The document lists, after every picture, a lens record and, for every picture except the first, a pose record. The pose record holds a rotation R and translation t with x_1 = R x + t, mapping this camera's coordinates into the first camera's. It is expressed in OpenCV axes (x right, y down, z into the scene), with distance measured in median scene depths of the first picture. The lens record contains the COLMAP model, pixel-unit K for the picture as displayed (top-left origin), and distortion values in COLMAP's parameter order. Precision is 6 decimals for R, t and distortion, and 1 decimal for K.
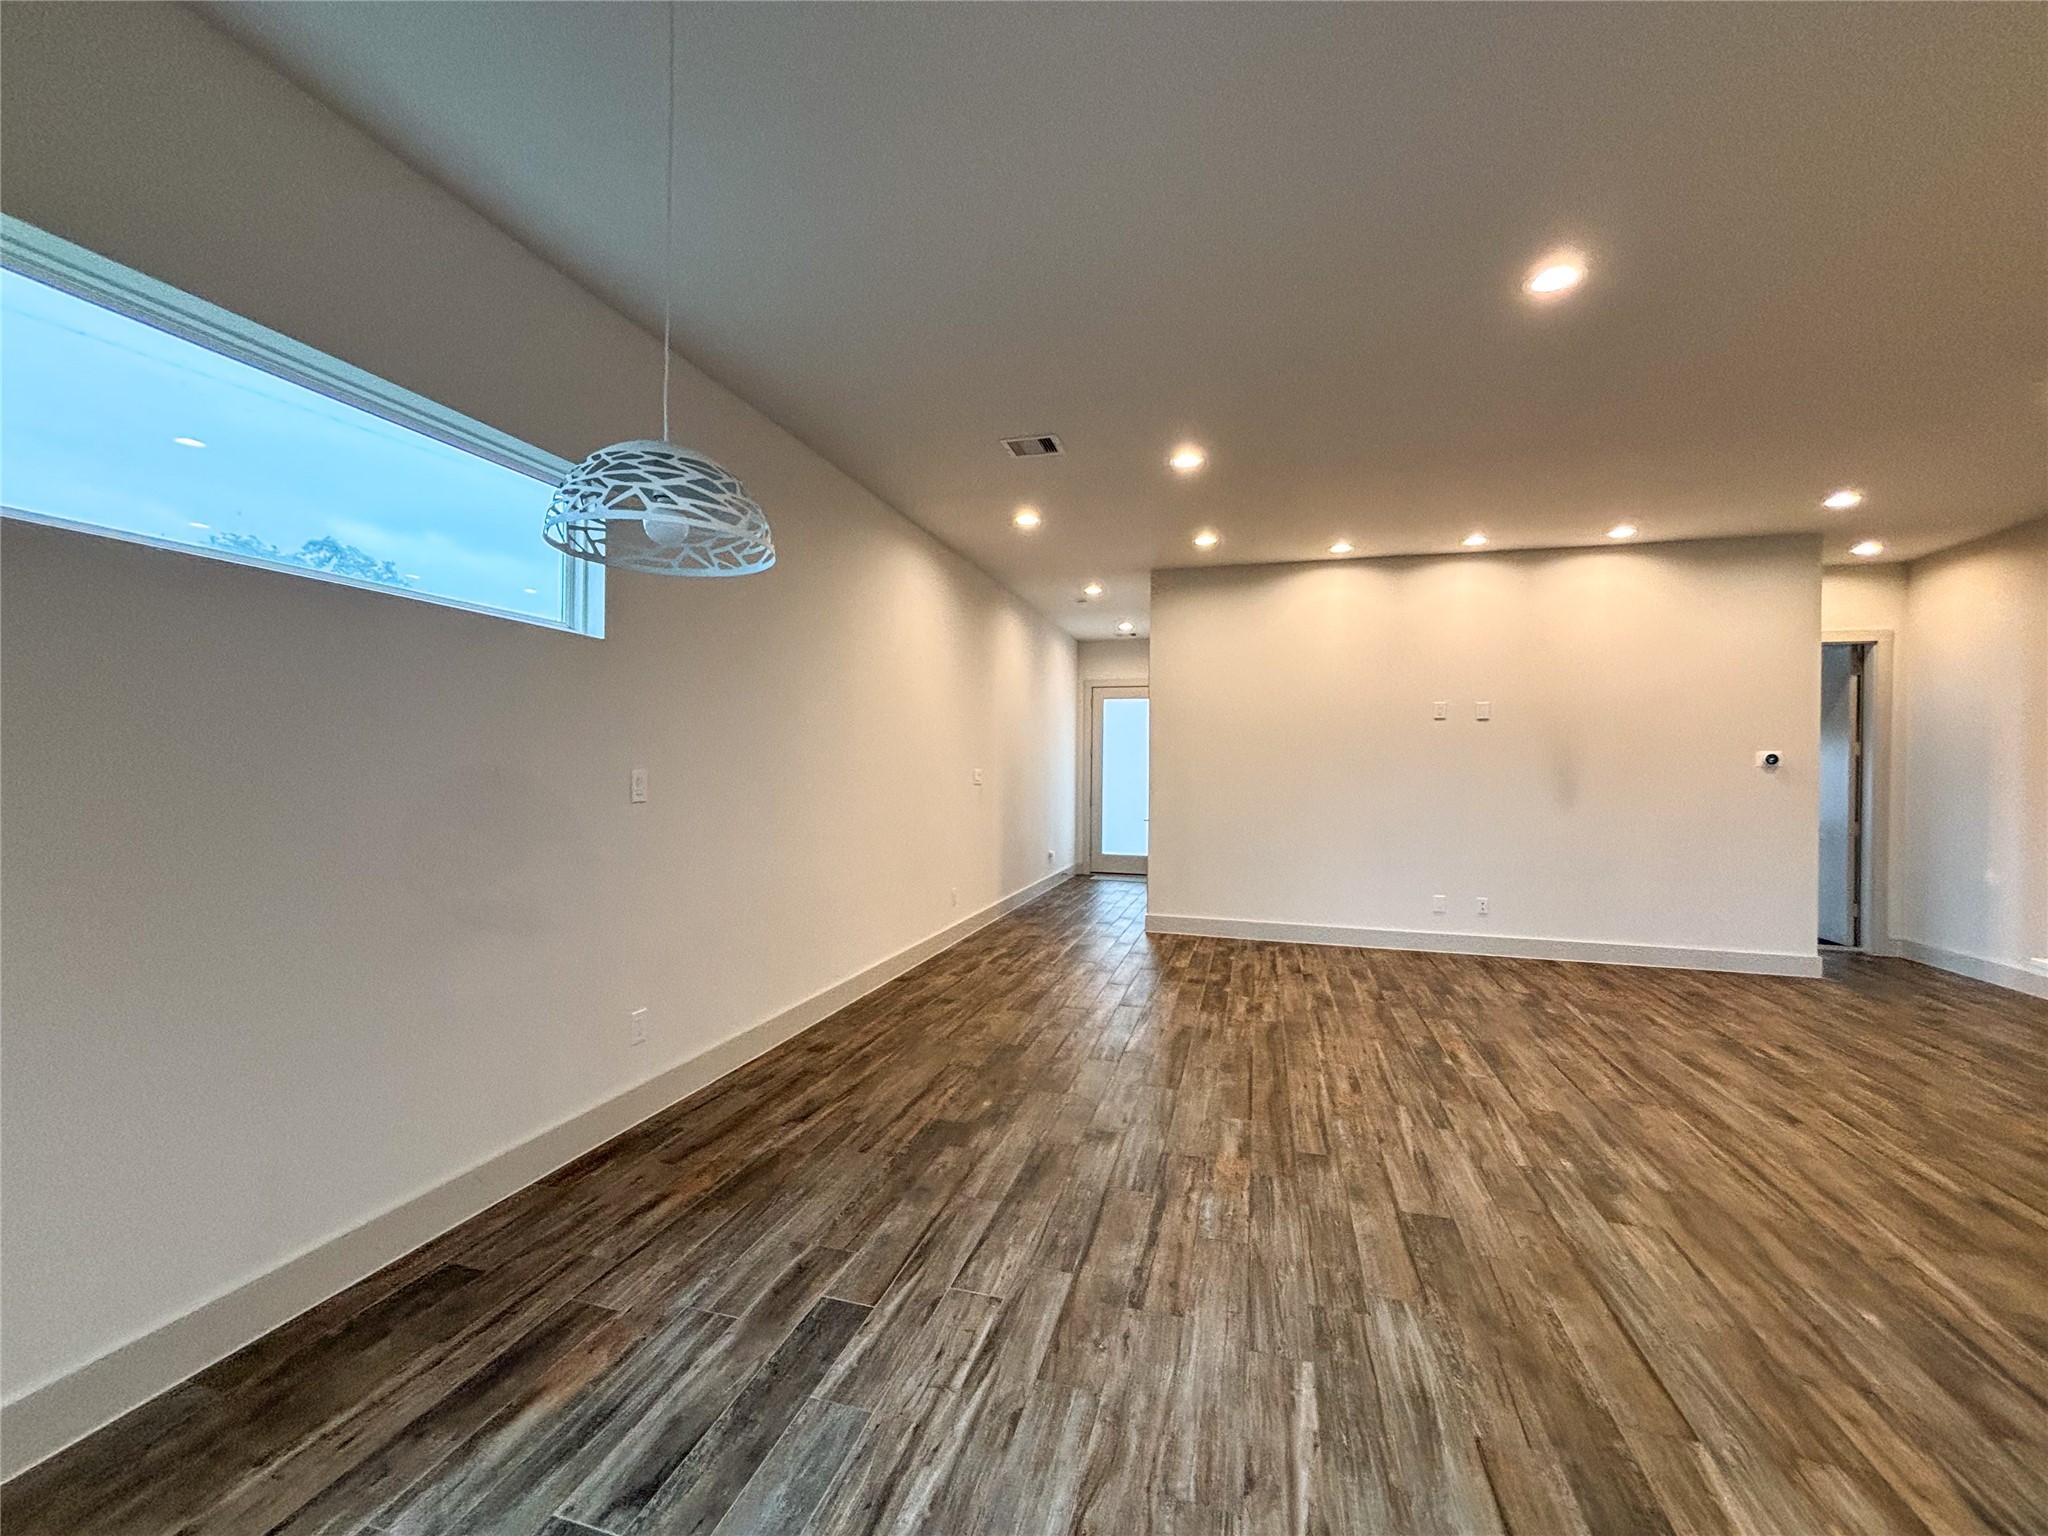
lens RADIAL K [[826.7, 0, 1023.8], [0, 826.7, 764.0], [0, 0, 1]] dist [0.001860, 0.000046]
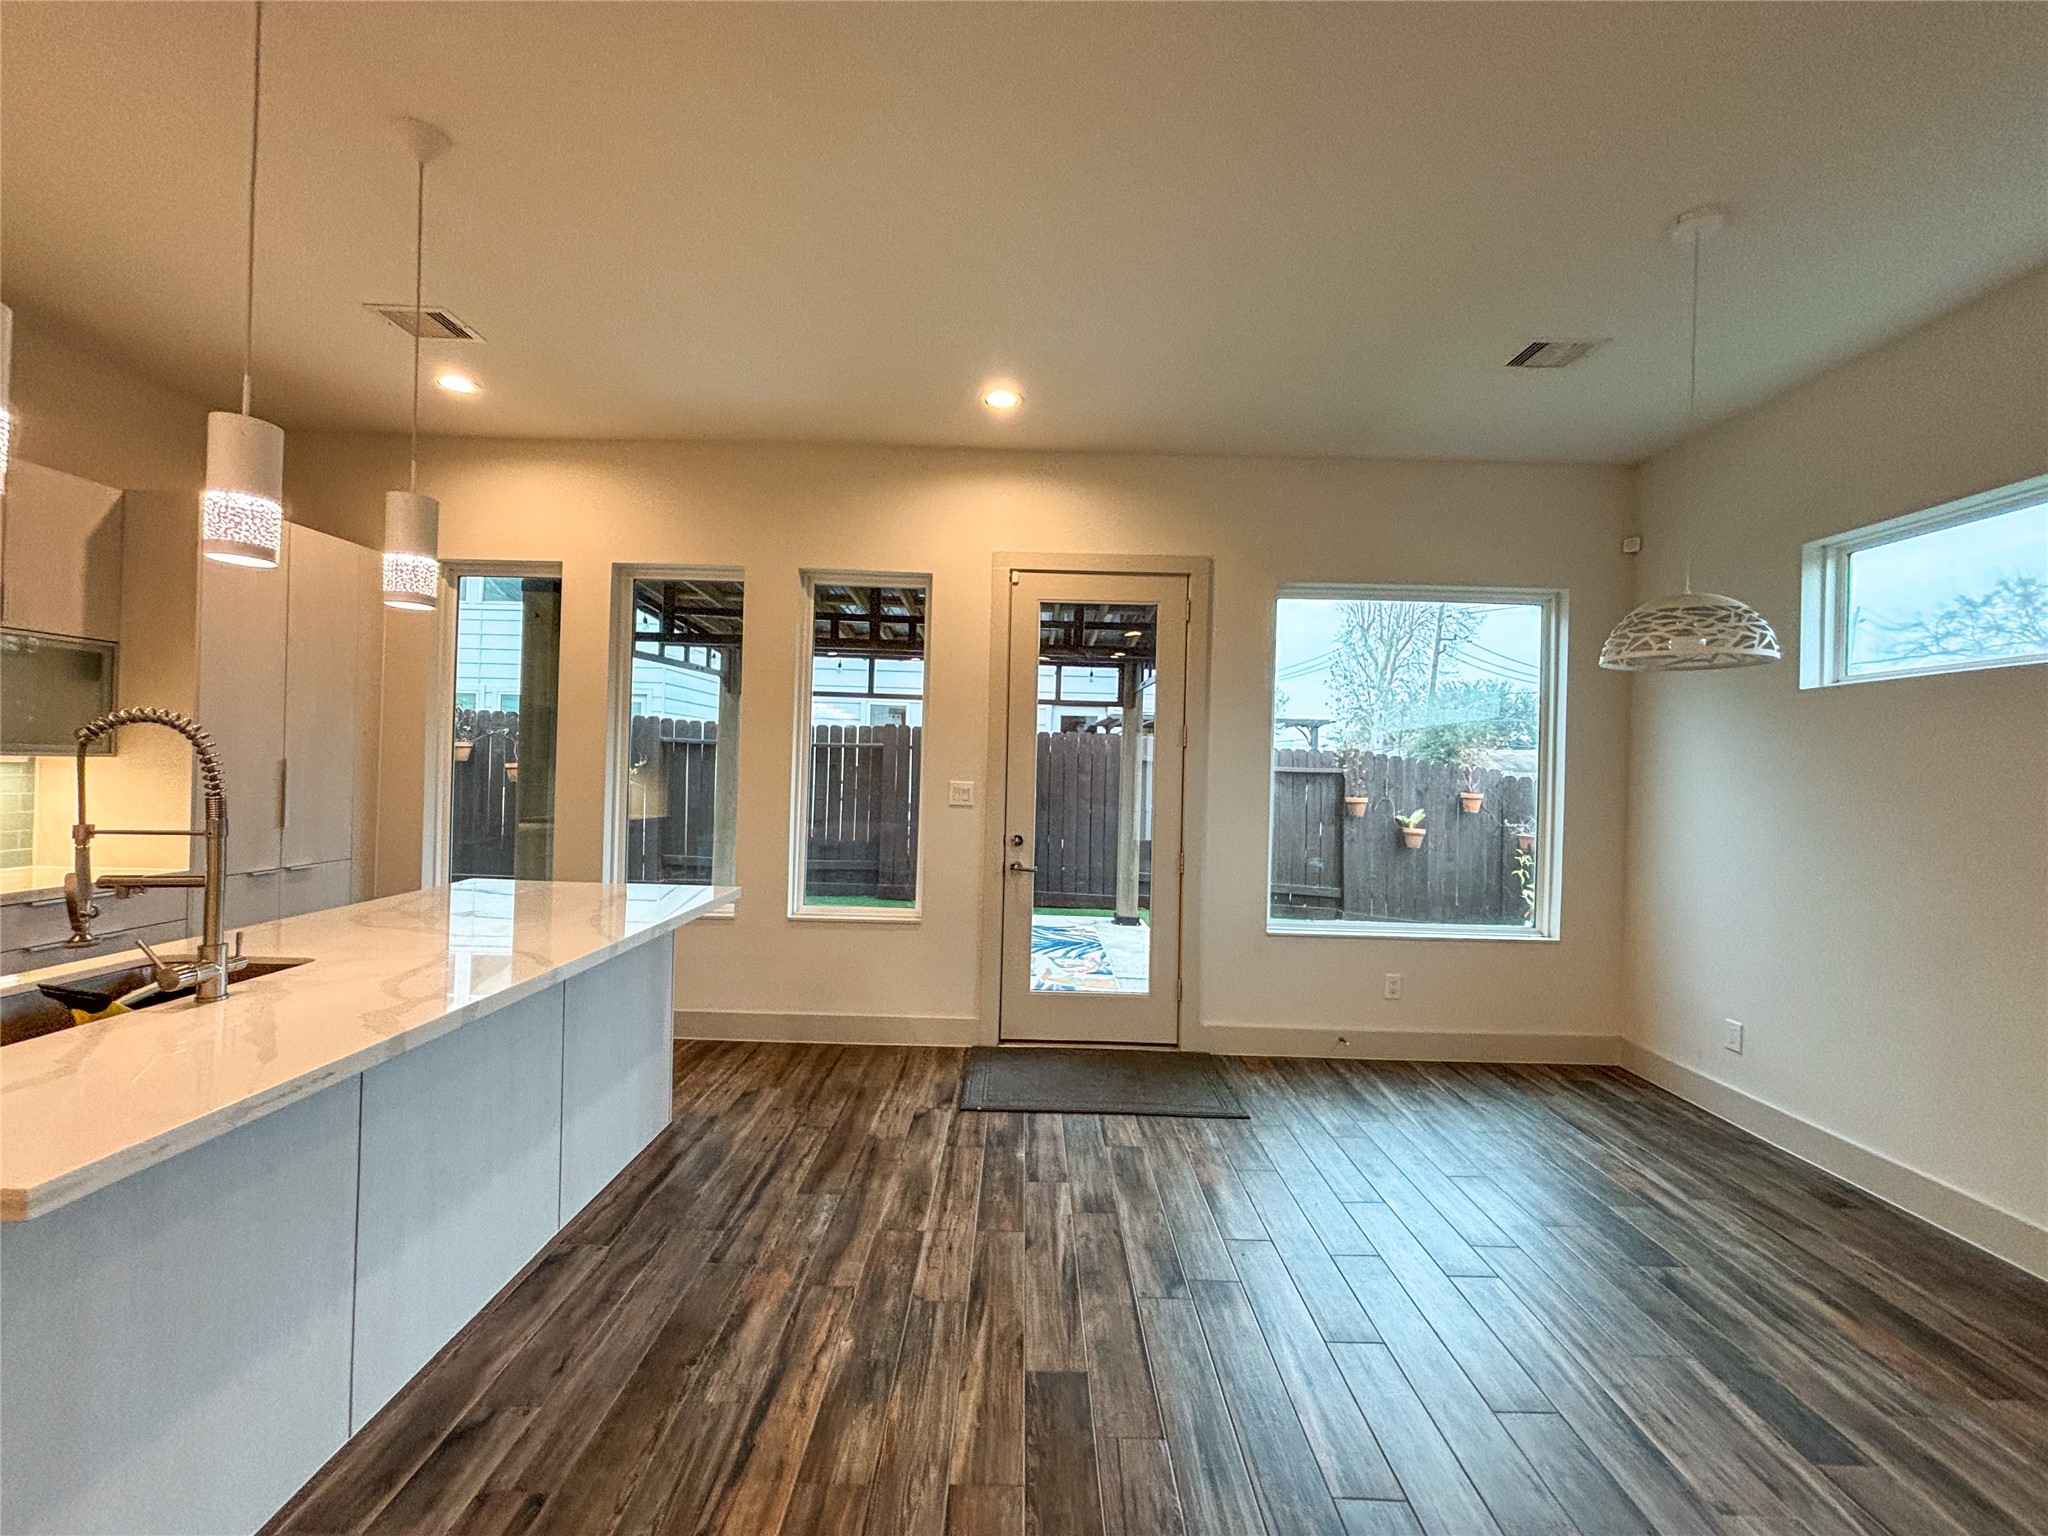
lens RADIAL K [[806.2, 0, 1018.2], [0, 806.2, 769.9], [0, 0, 1]] dist [0.000157, -0.003126]
pose [[-0.961975, -0.037809, -0.270507, 0.578054], [-0.039201, 0.999231, -0.000258, -0.006538], [0.270309, 0.010356, -0.962718, 1.077132]]
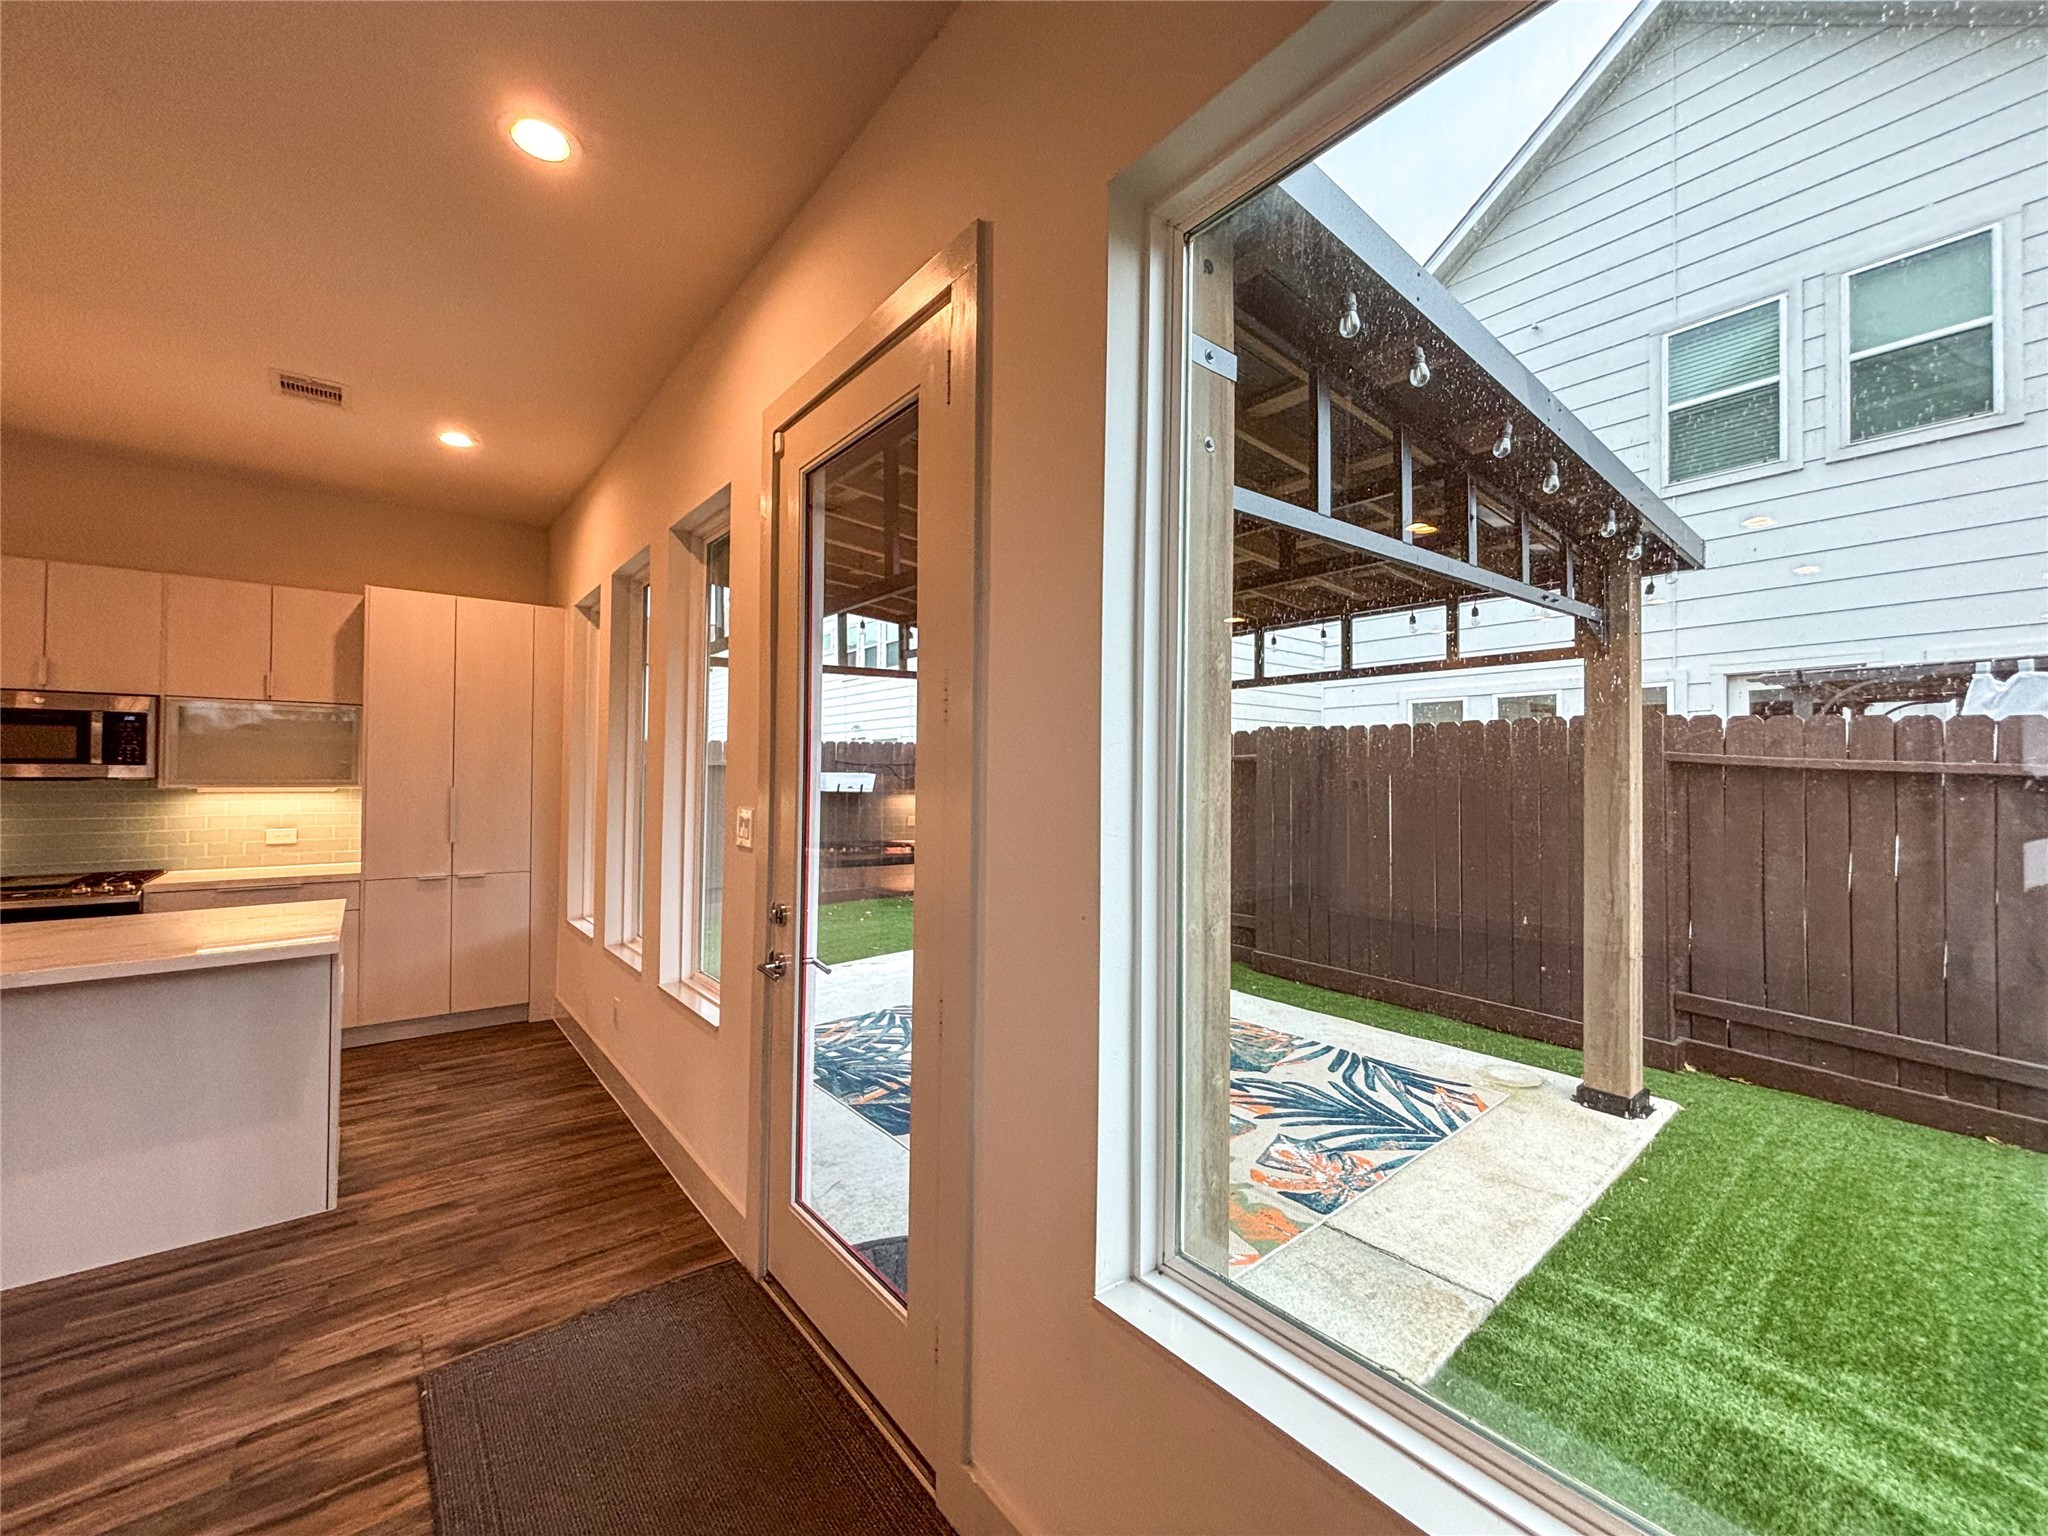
lens RADIAL K [[826.7, 0, 1023.8], [0, 826.7, 764.0], [0, 0, 1]] dist [0.001860, 0.000046]
pose [[-0.801401, -0.007311, 0.598082, -0.445813], [-0.003736, 0.999967, 0.007218, -0.036334], [-0.598115, 0.003550, -0.801402, 0.233483]]
